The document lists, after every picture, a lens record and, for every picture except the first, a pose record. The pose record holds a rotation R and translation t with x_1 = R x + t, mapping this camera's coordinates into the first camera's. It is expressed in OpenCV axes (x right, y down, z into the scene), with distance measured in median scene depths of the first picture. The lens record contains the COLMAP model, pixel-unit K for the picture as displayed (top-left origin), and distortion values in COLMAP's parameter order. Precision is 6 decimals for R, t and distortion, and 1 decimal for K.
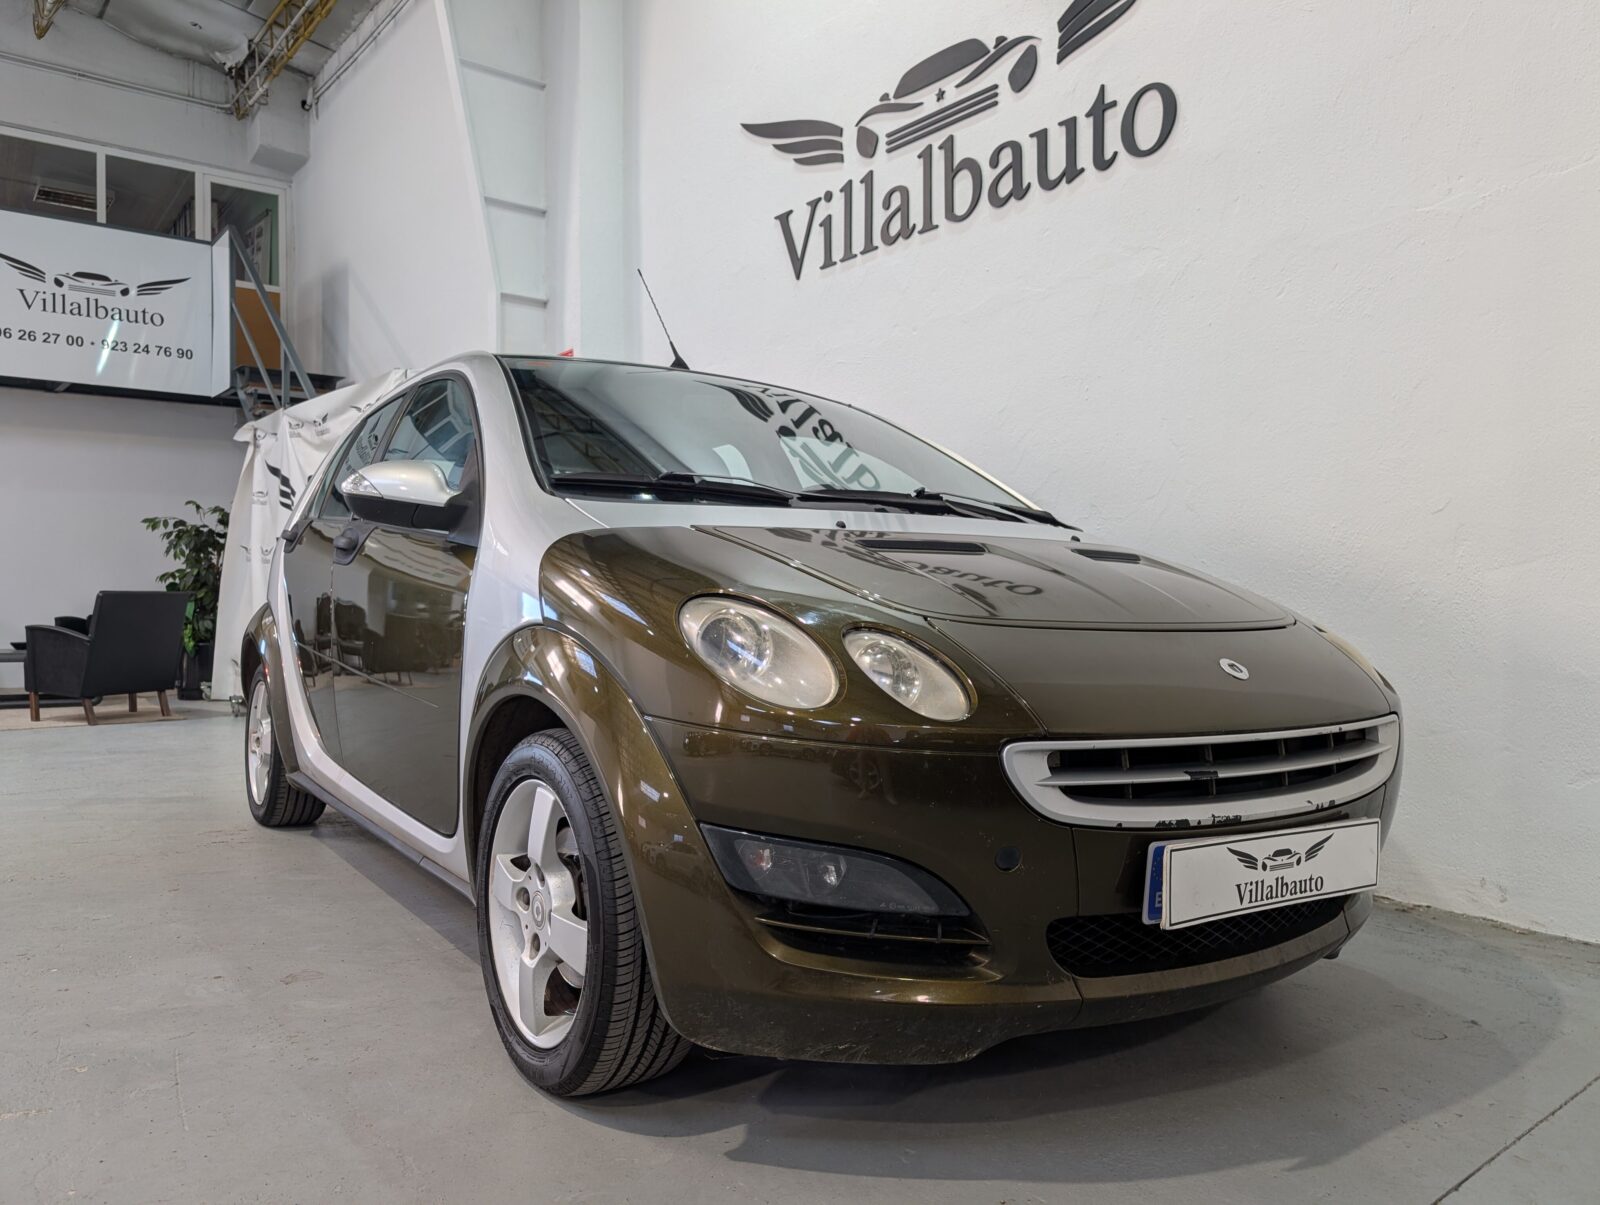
lens RADIAL K [[1164.2, 0, 797.2], [0, 1164.2, 603.5], [0, 0, 1]] dist [-0.001297, -0.004550]
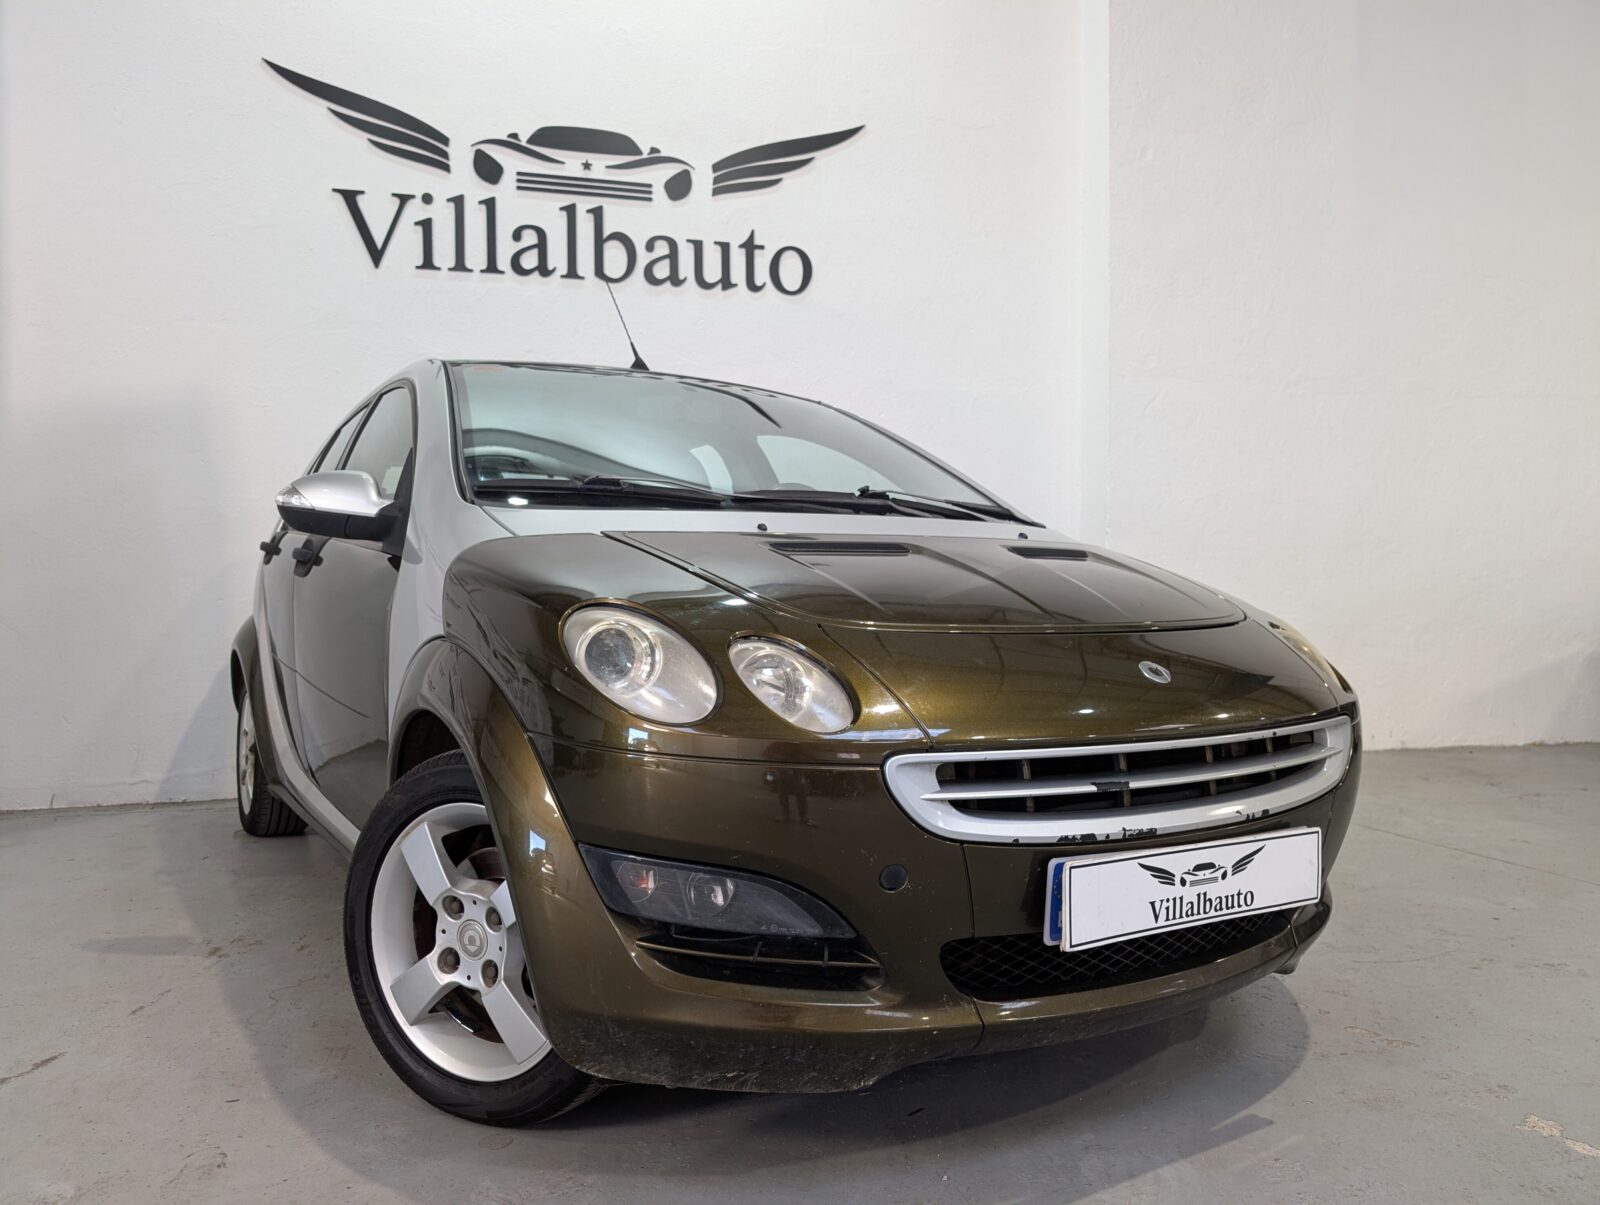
lens RADIAL K [[1164.2, 0, 818.1], [0, 1164.2, 612.5], [0, 0, 1]] dist [-0.001297, -0.004550]
pose [[0.370806, -0.016560, 0.928563, -0.826849], [0.009964, 0.999854, 0.013852, -0.006726], [-0.928657, 0.004116, 0.370917, 0.342064]]
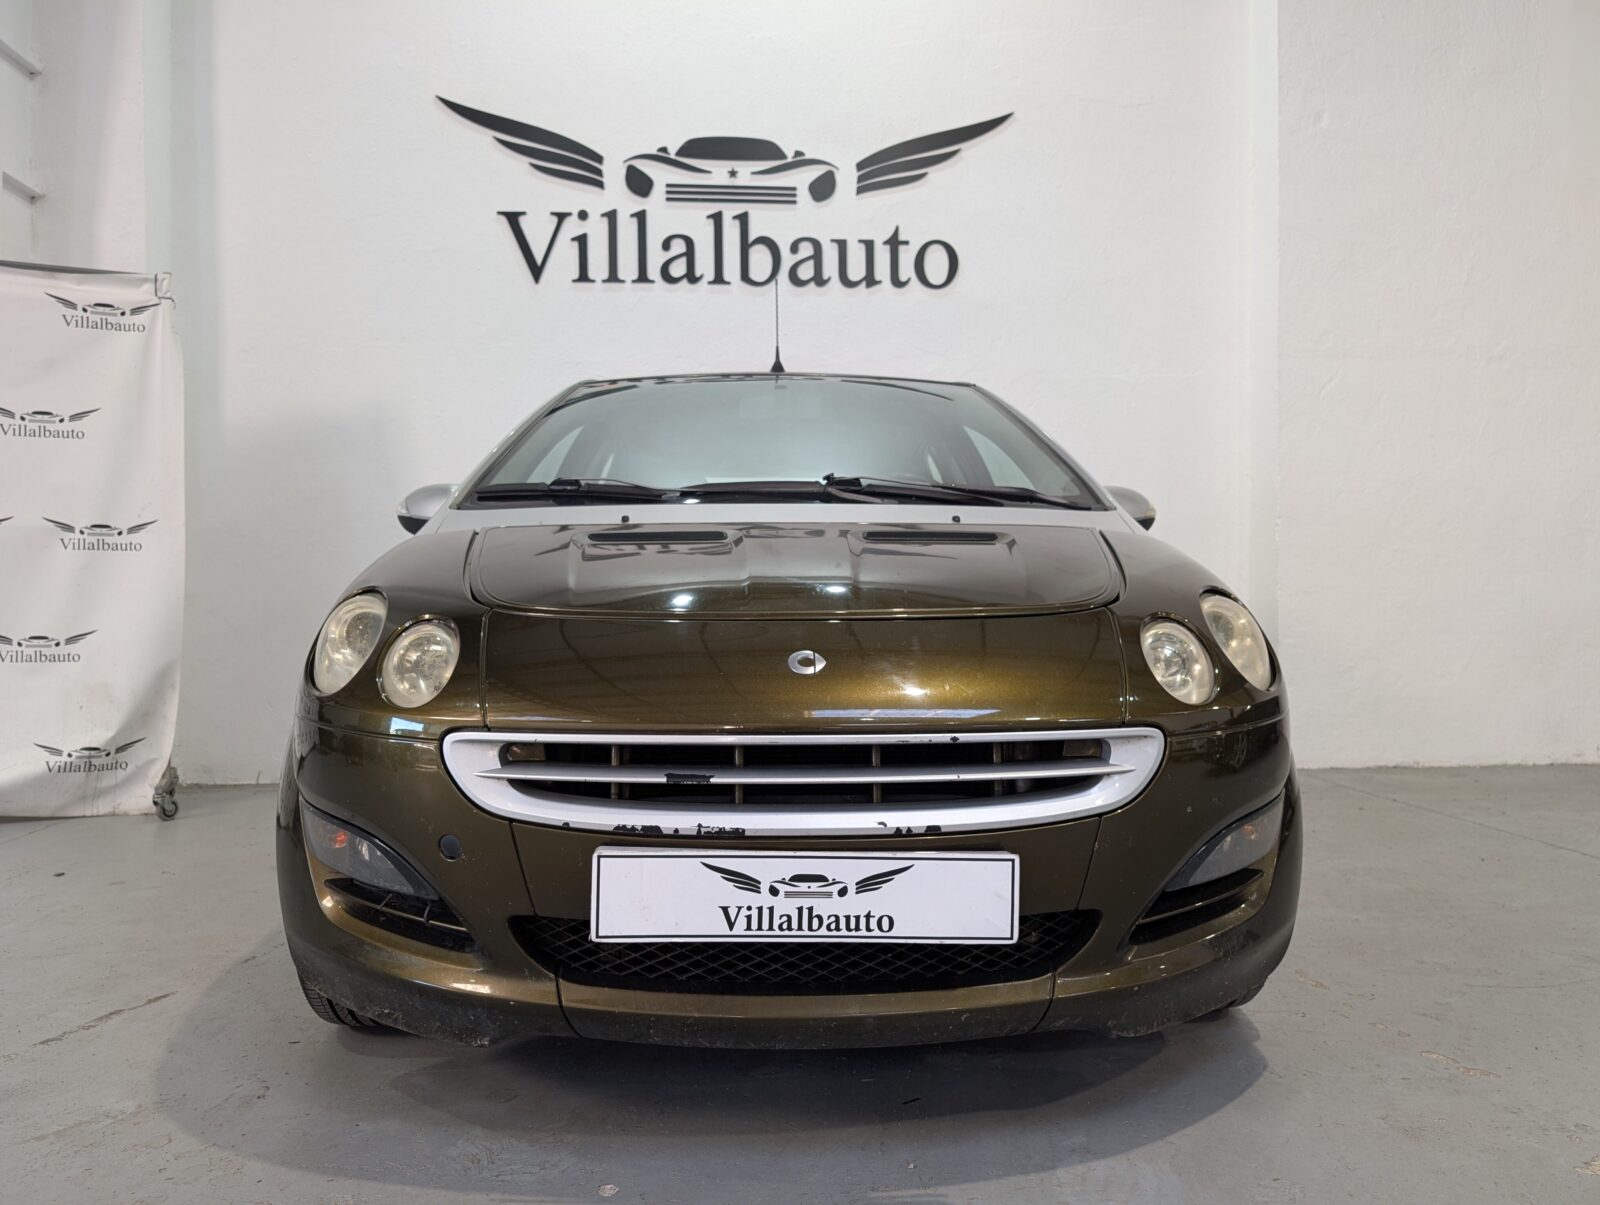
lens RADIAL K [[1164.2, 0, 793.4], [0, 1164.2, 592.8], [0, 0, 1]] dist [-0.001297, -0.004550]
pose [[0.539108, -0.002266, 0.842234, -0.797327], [0.012014, 0.999915, -0.005000, -0.003977], [-0.842151, 0.012814, 0.539089, 0.300439]]
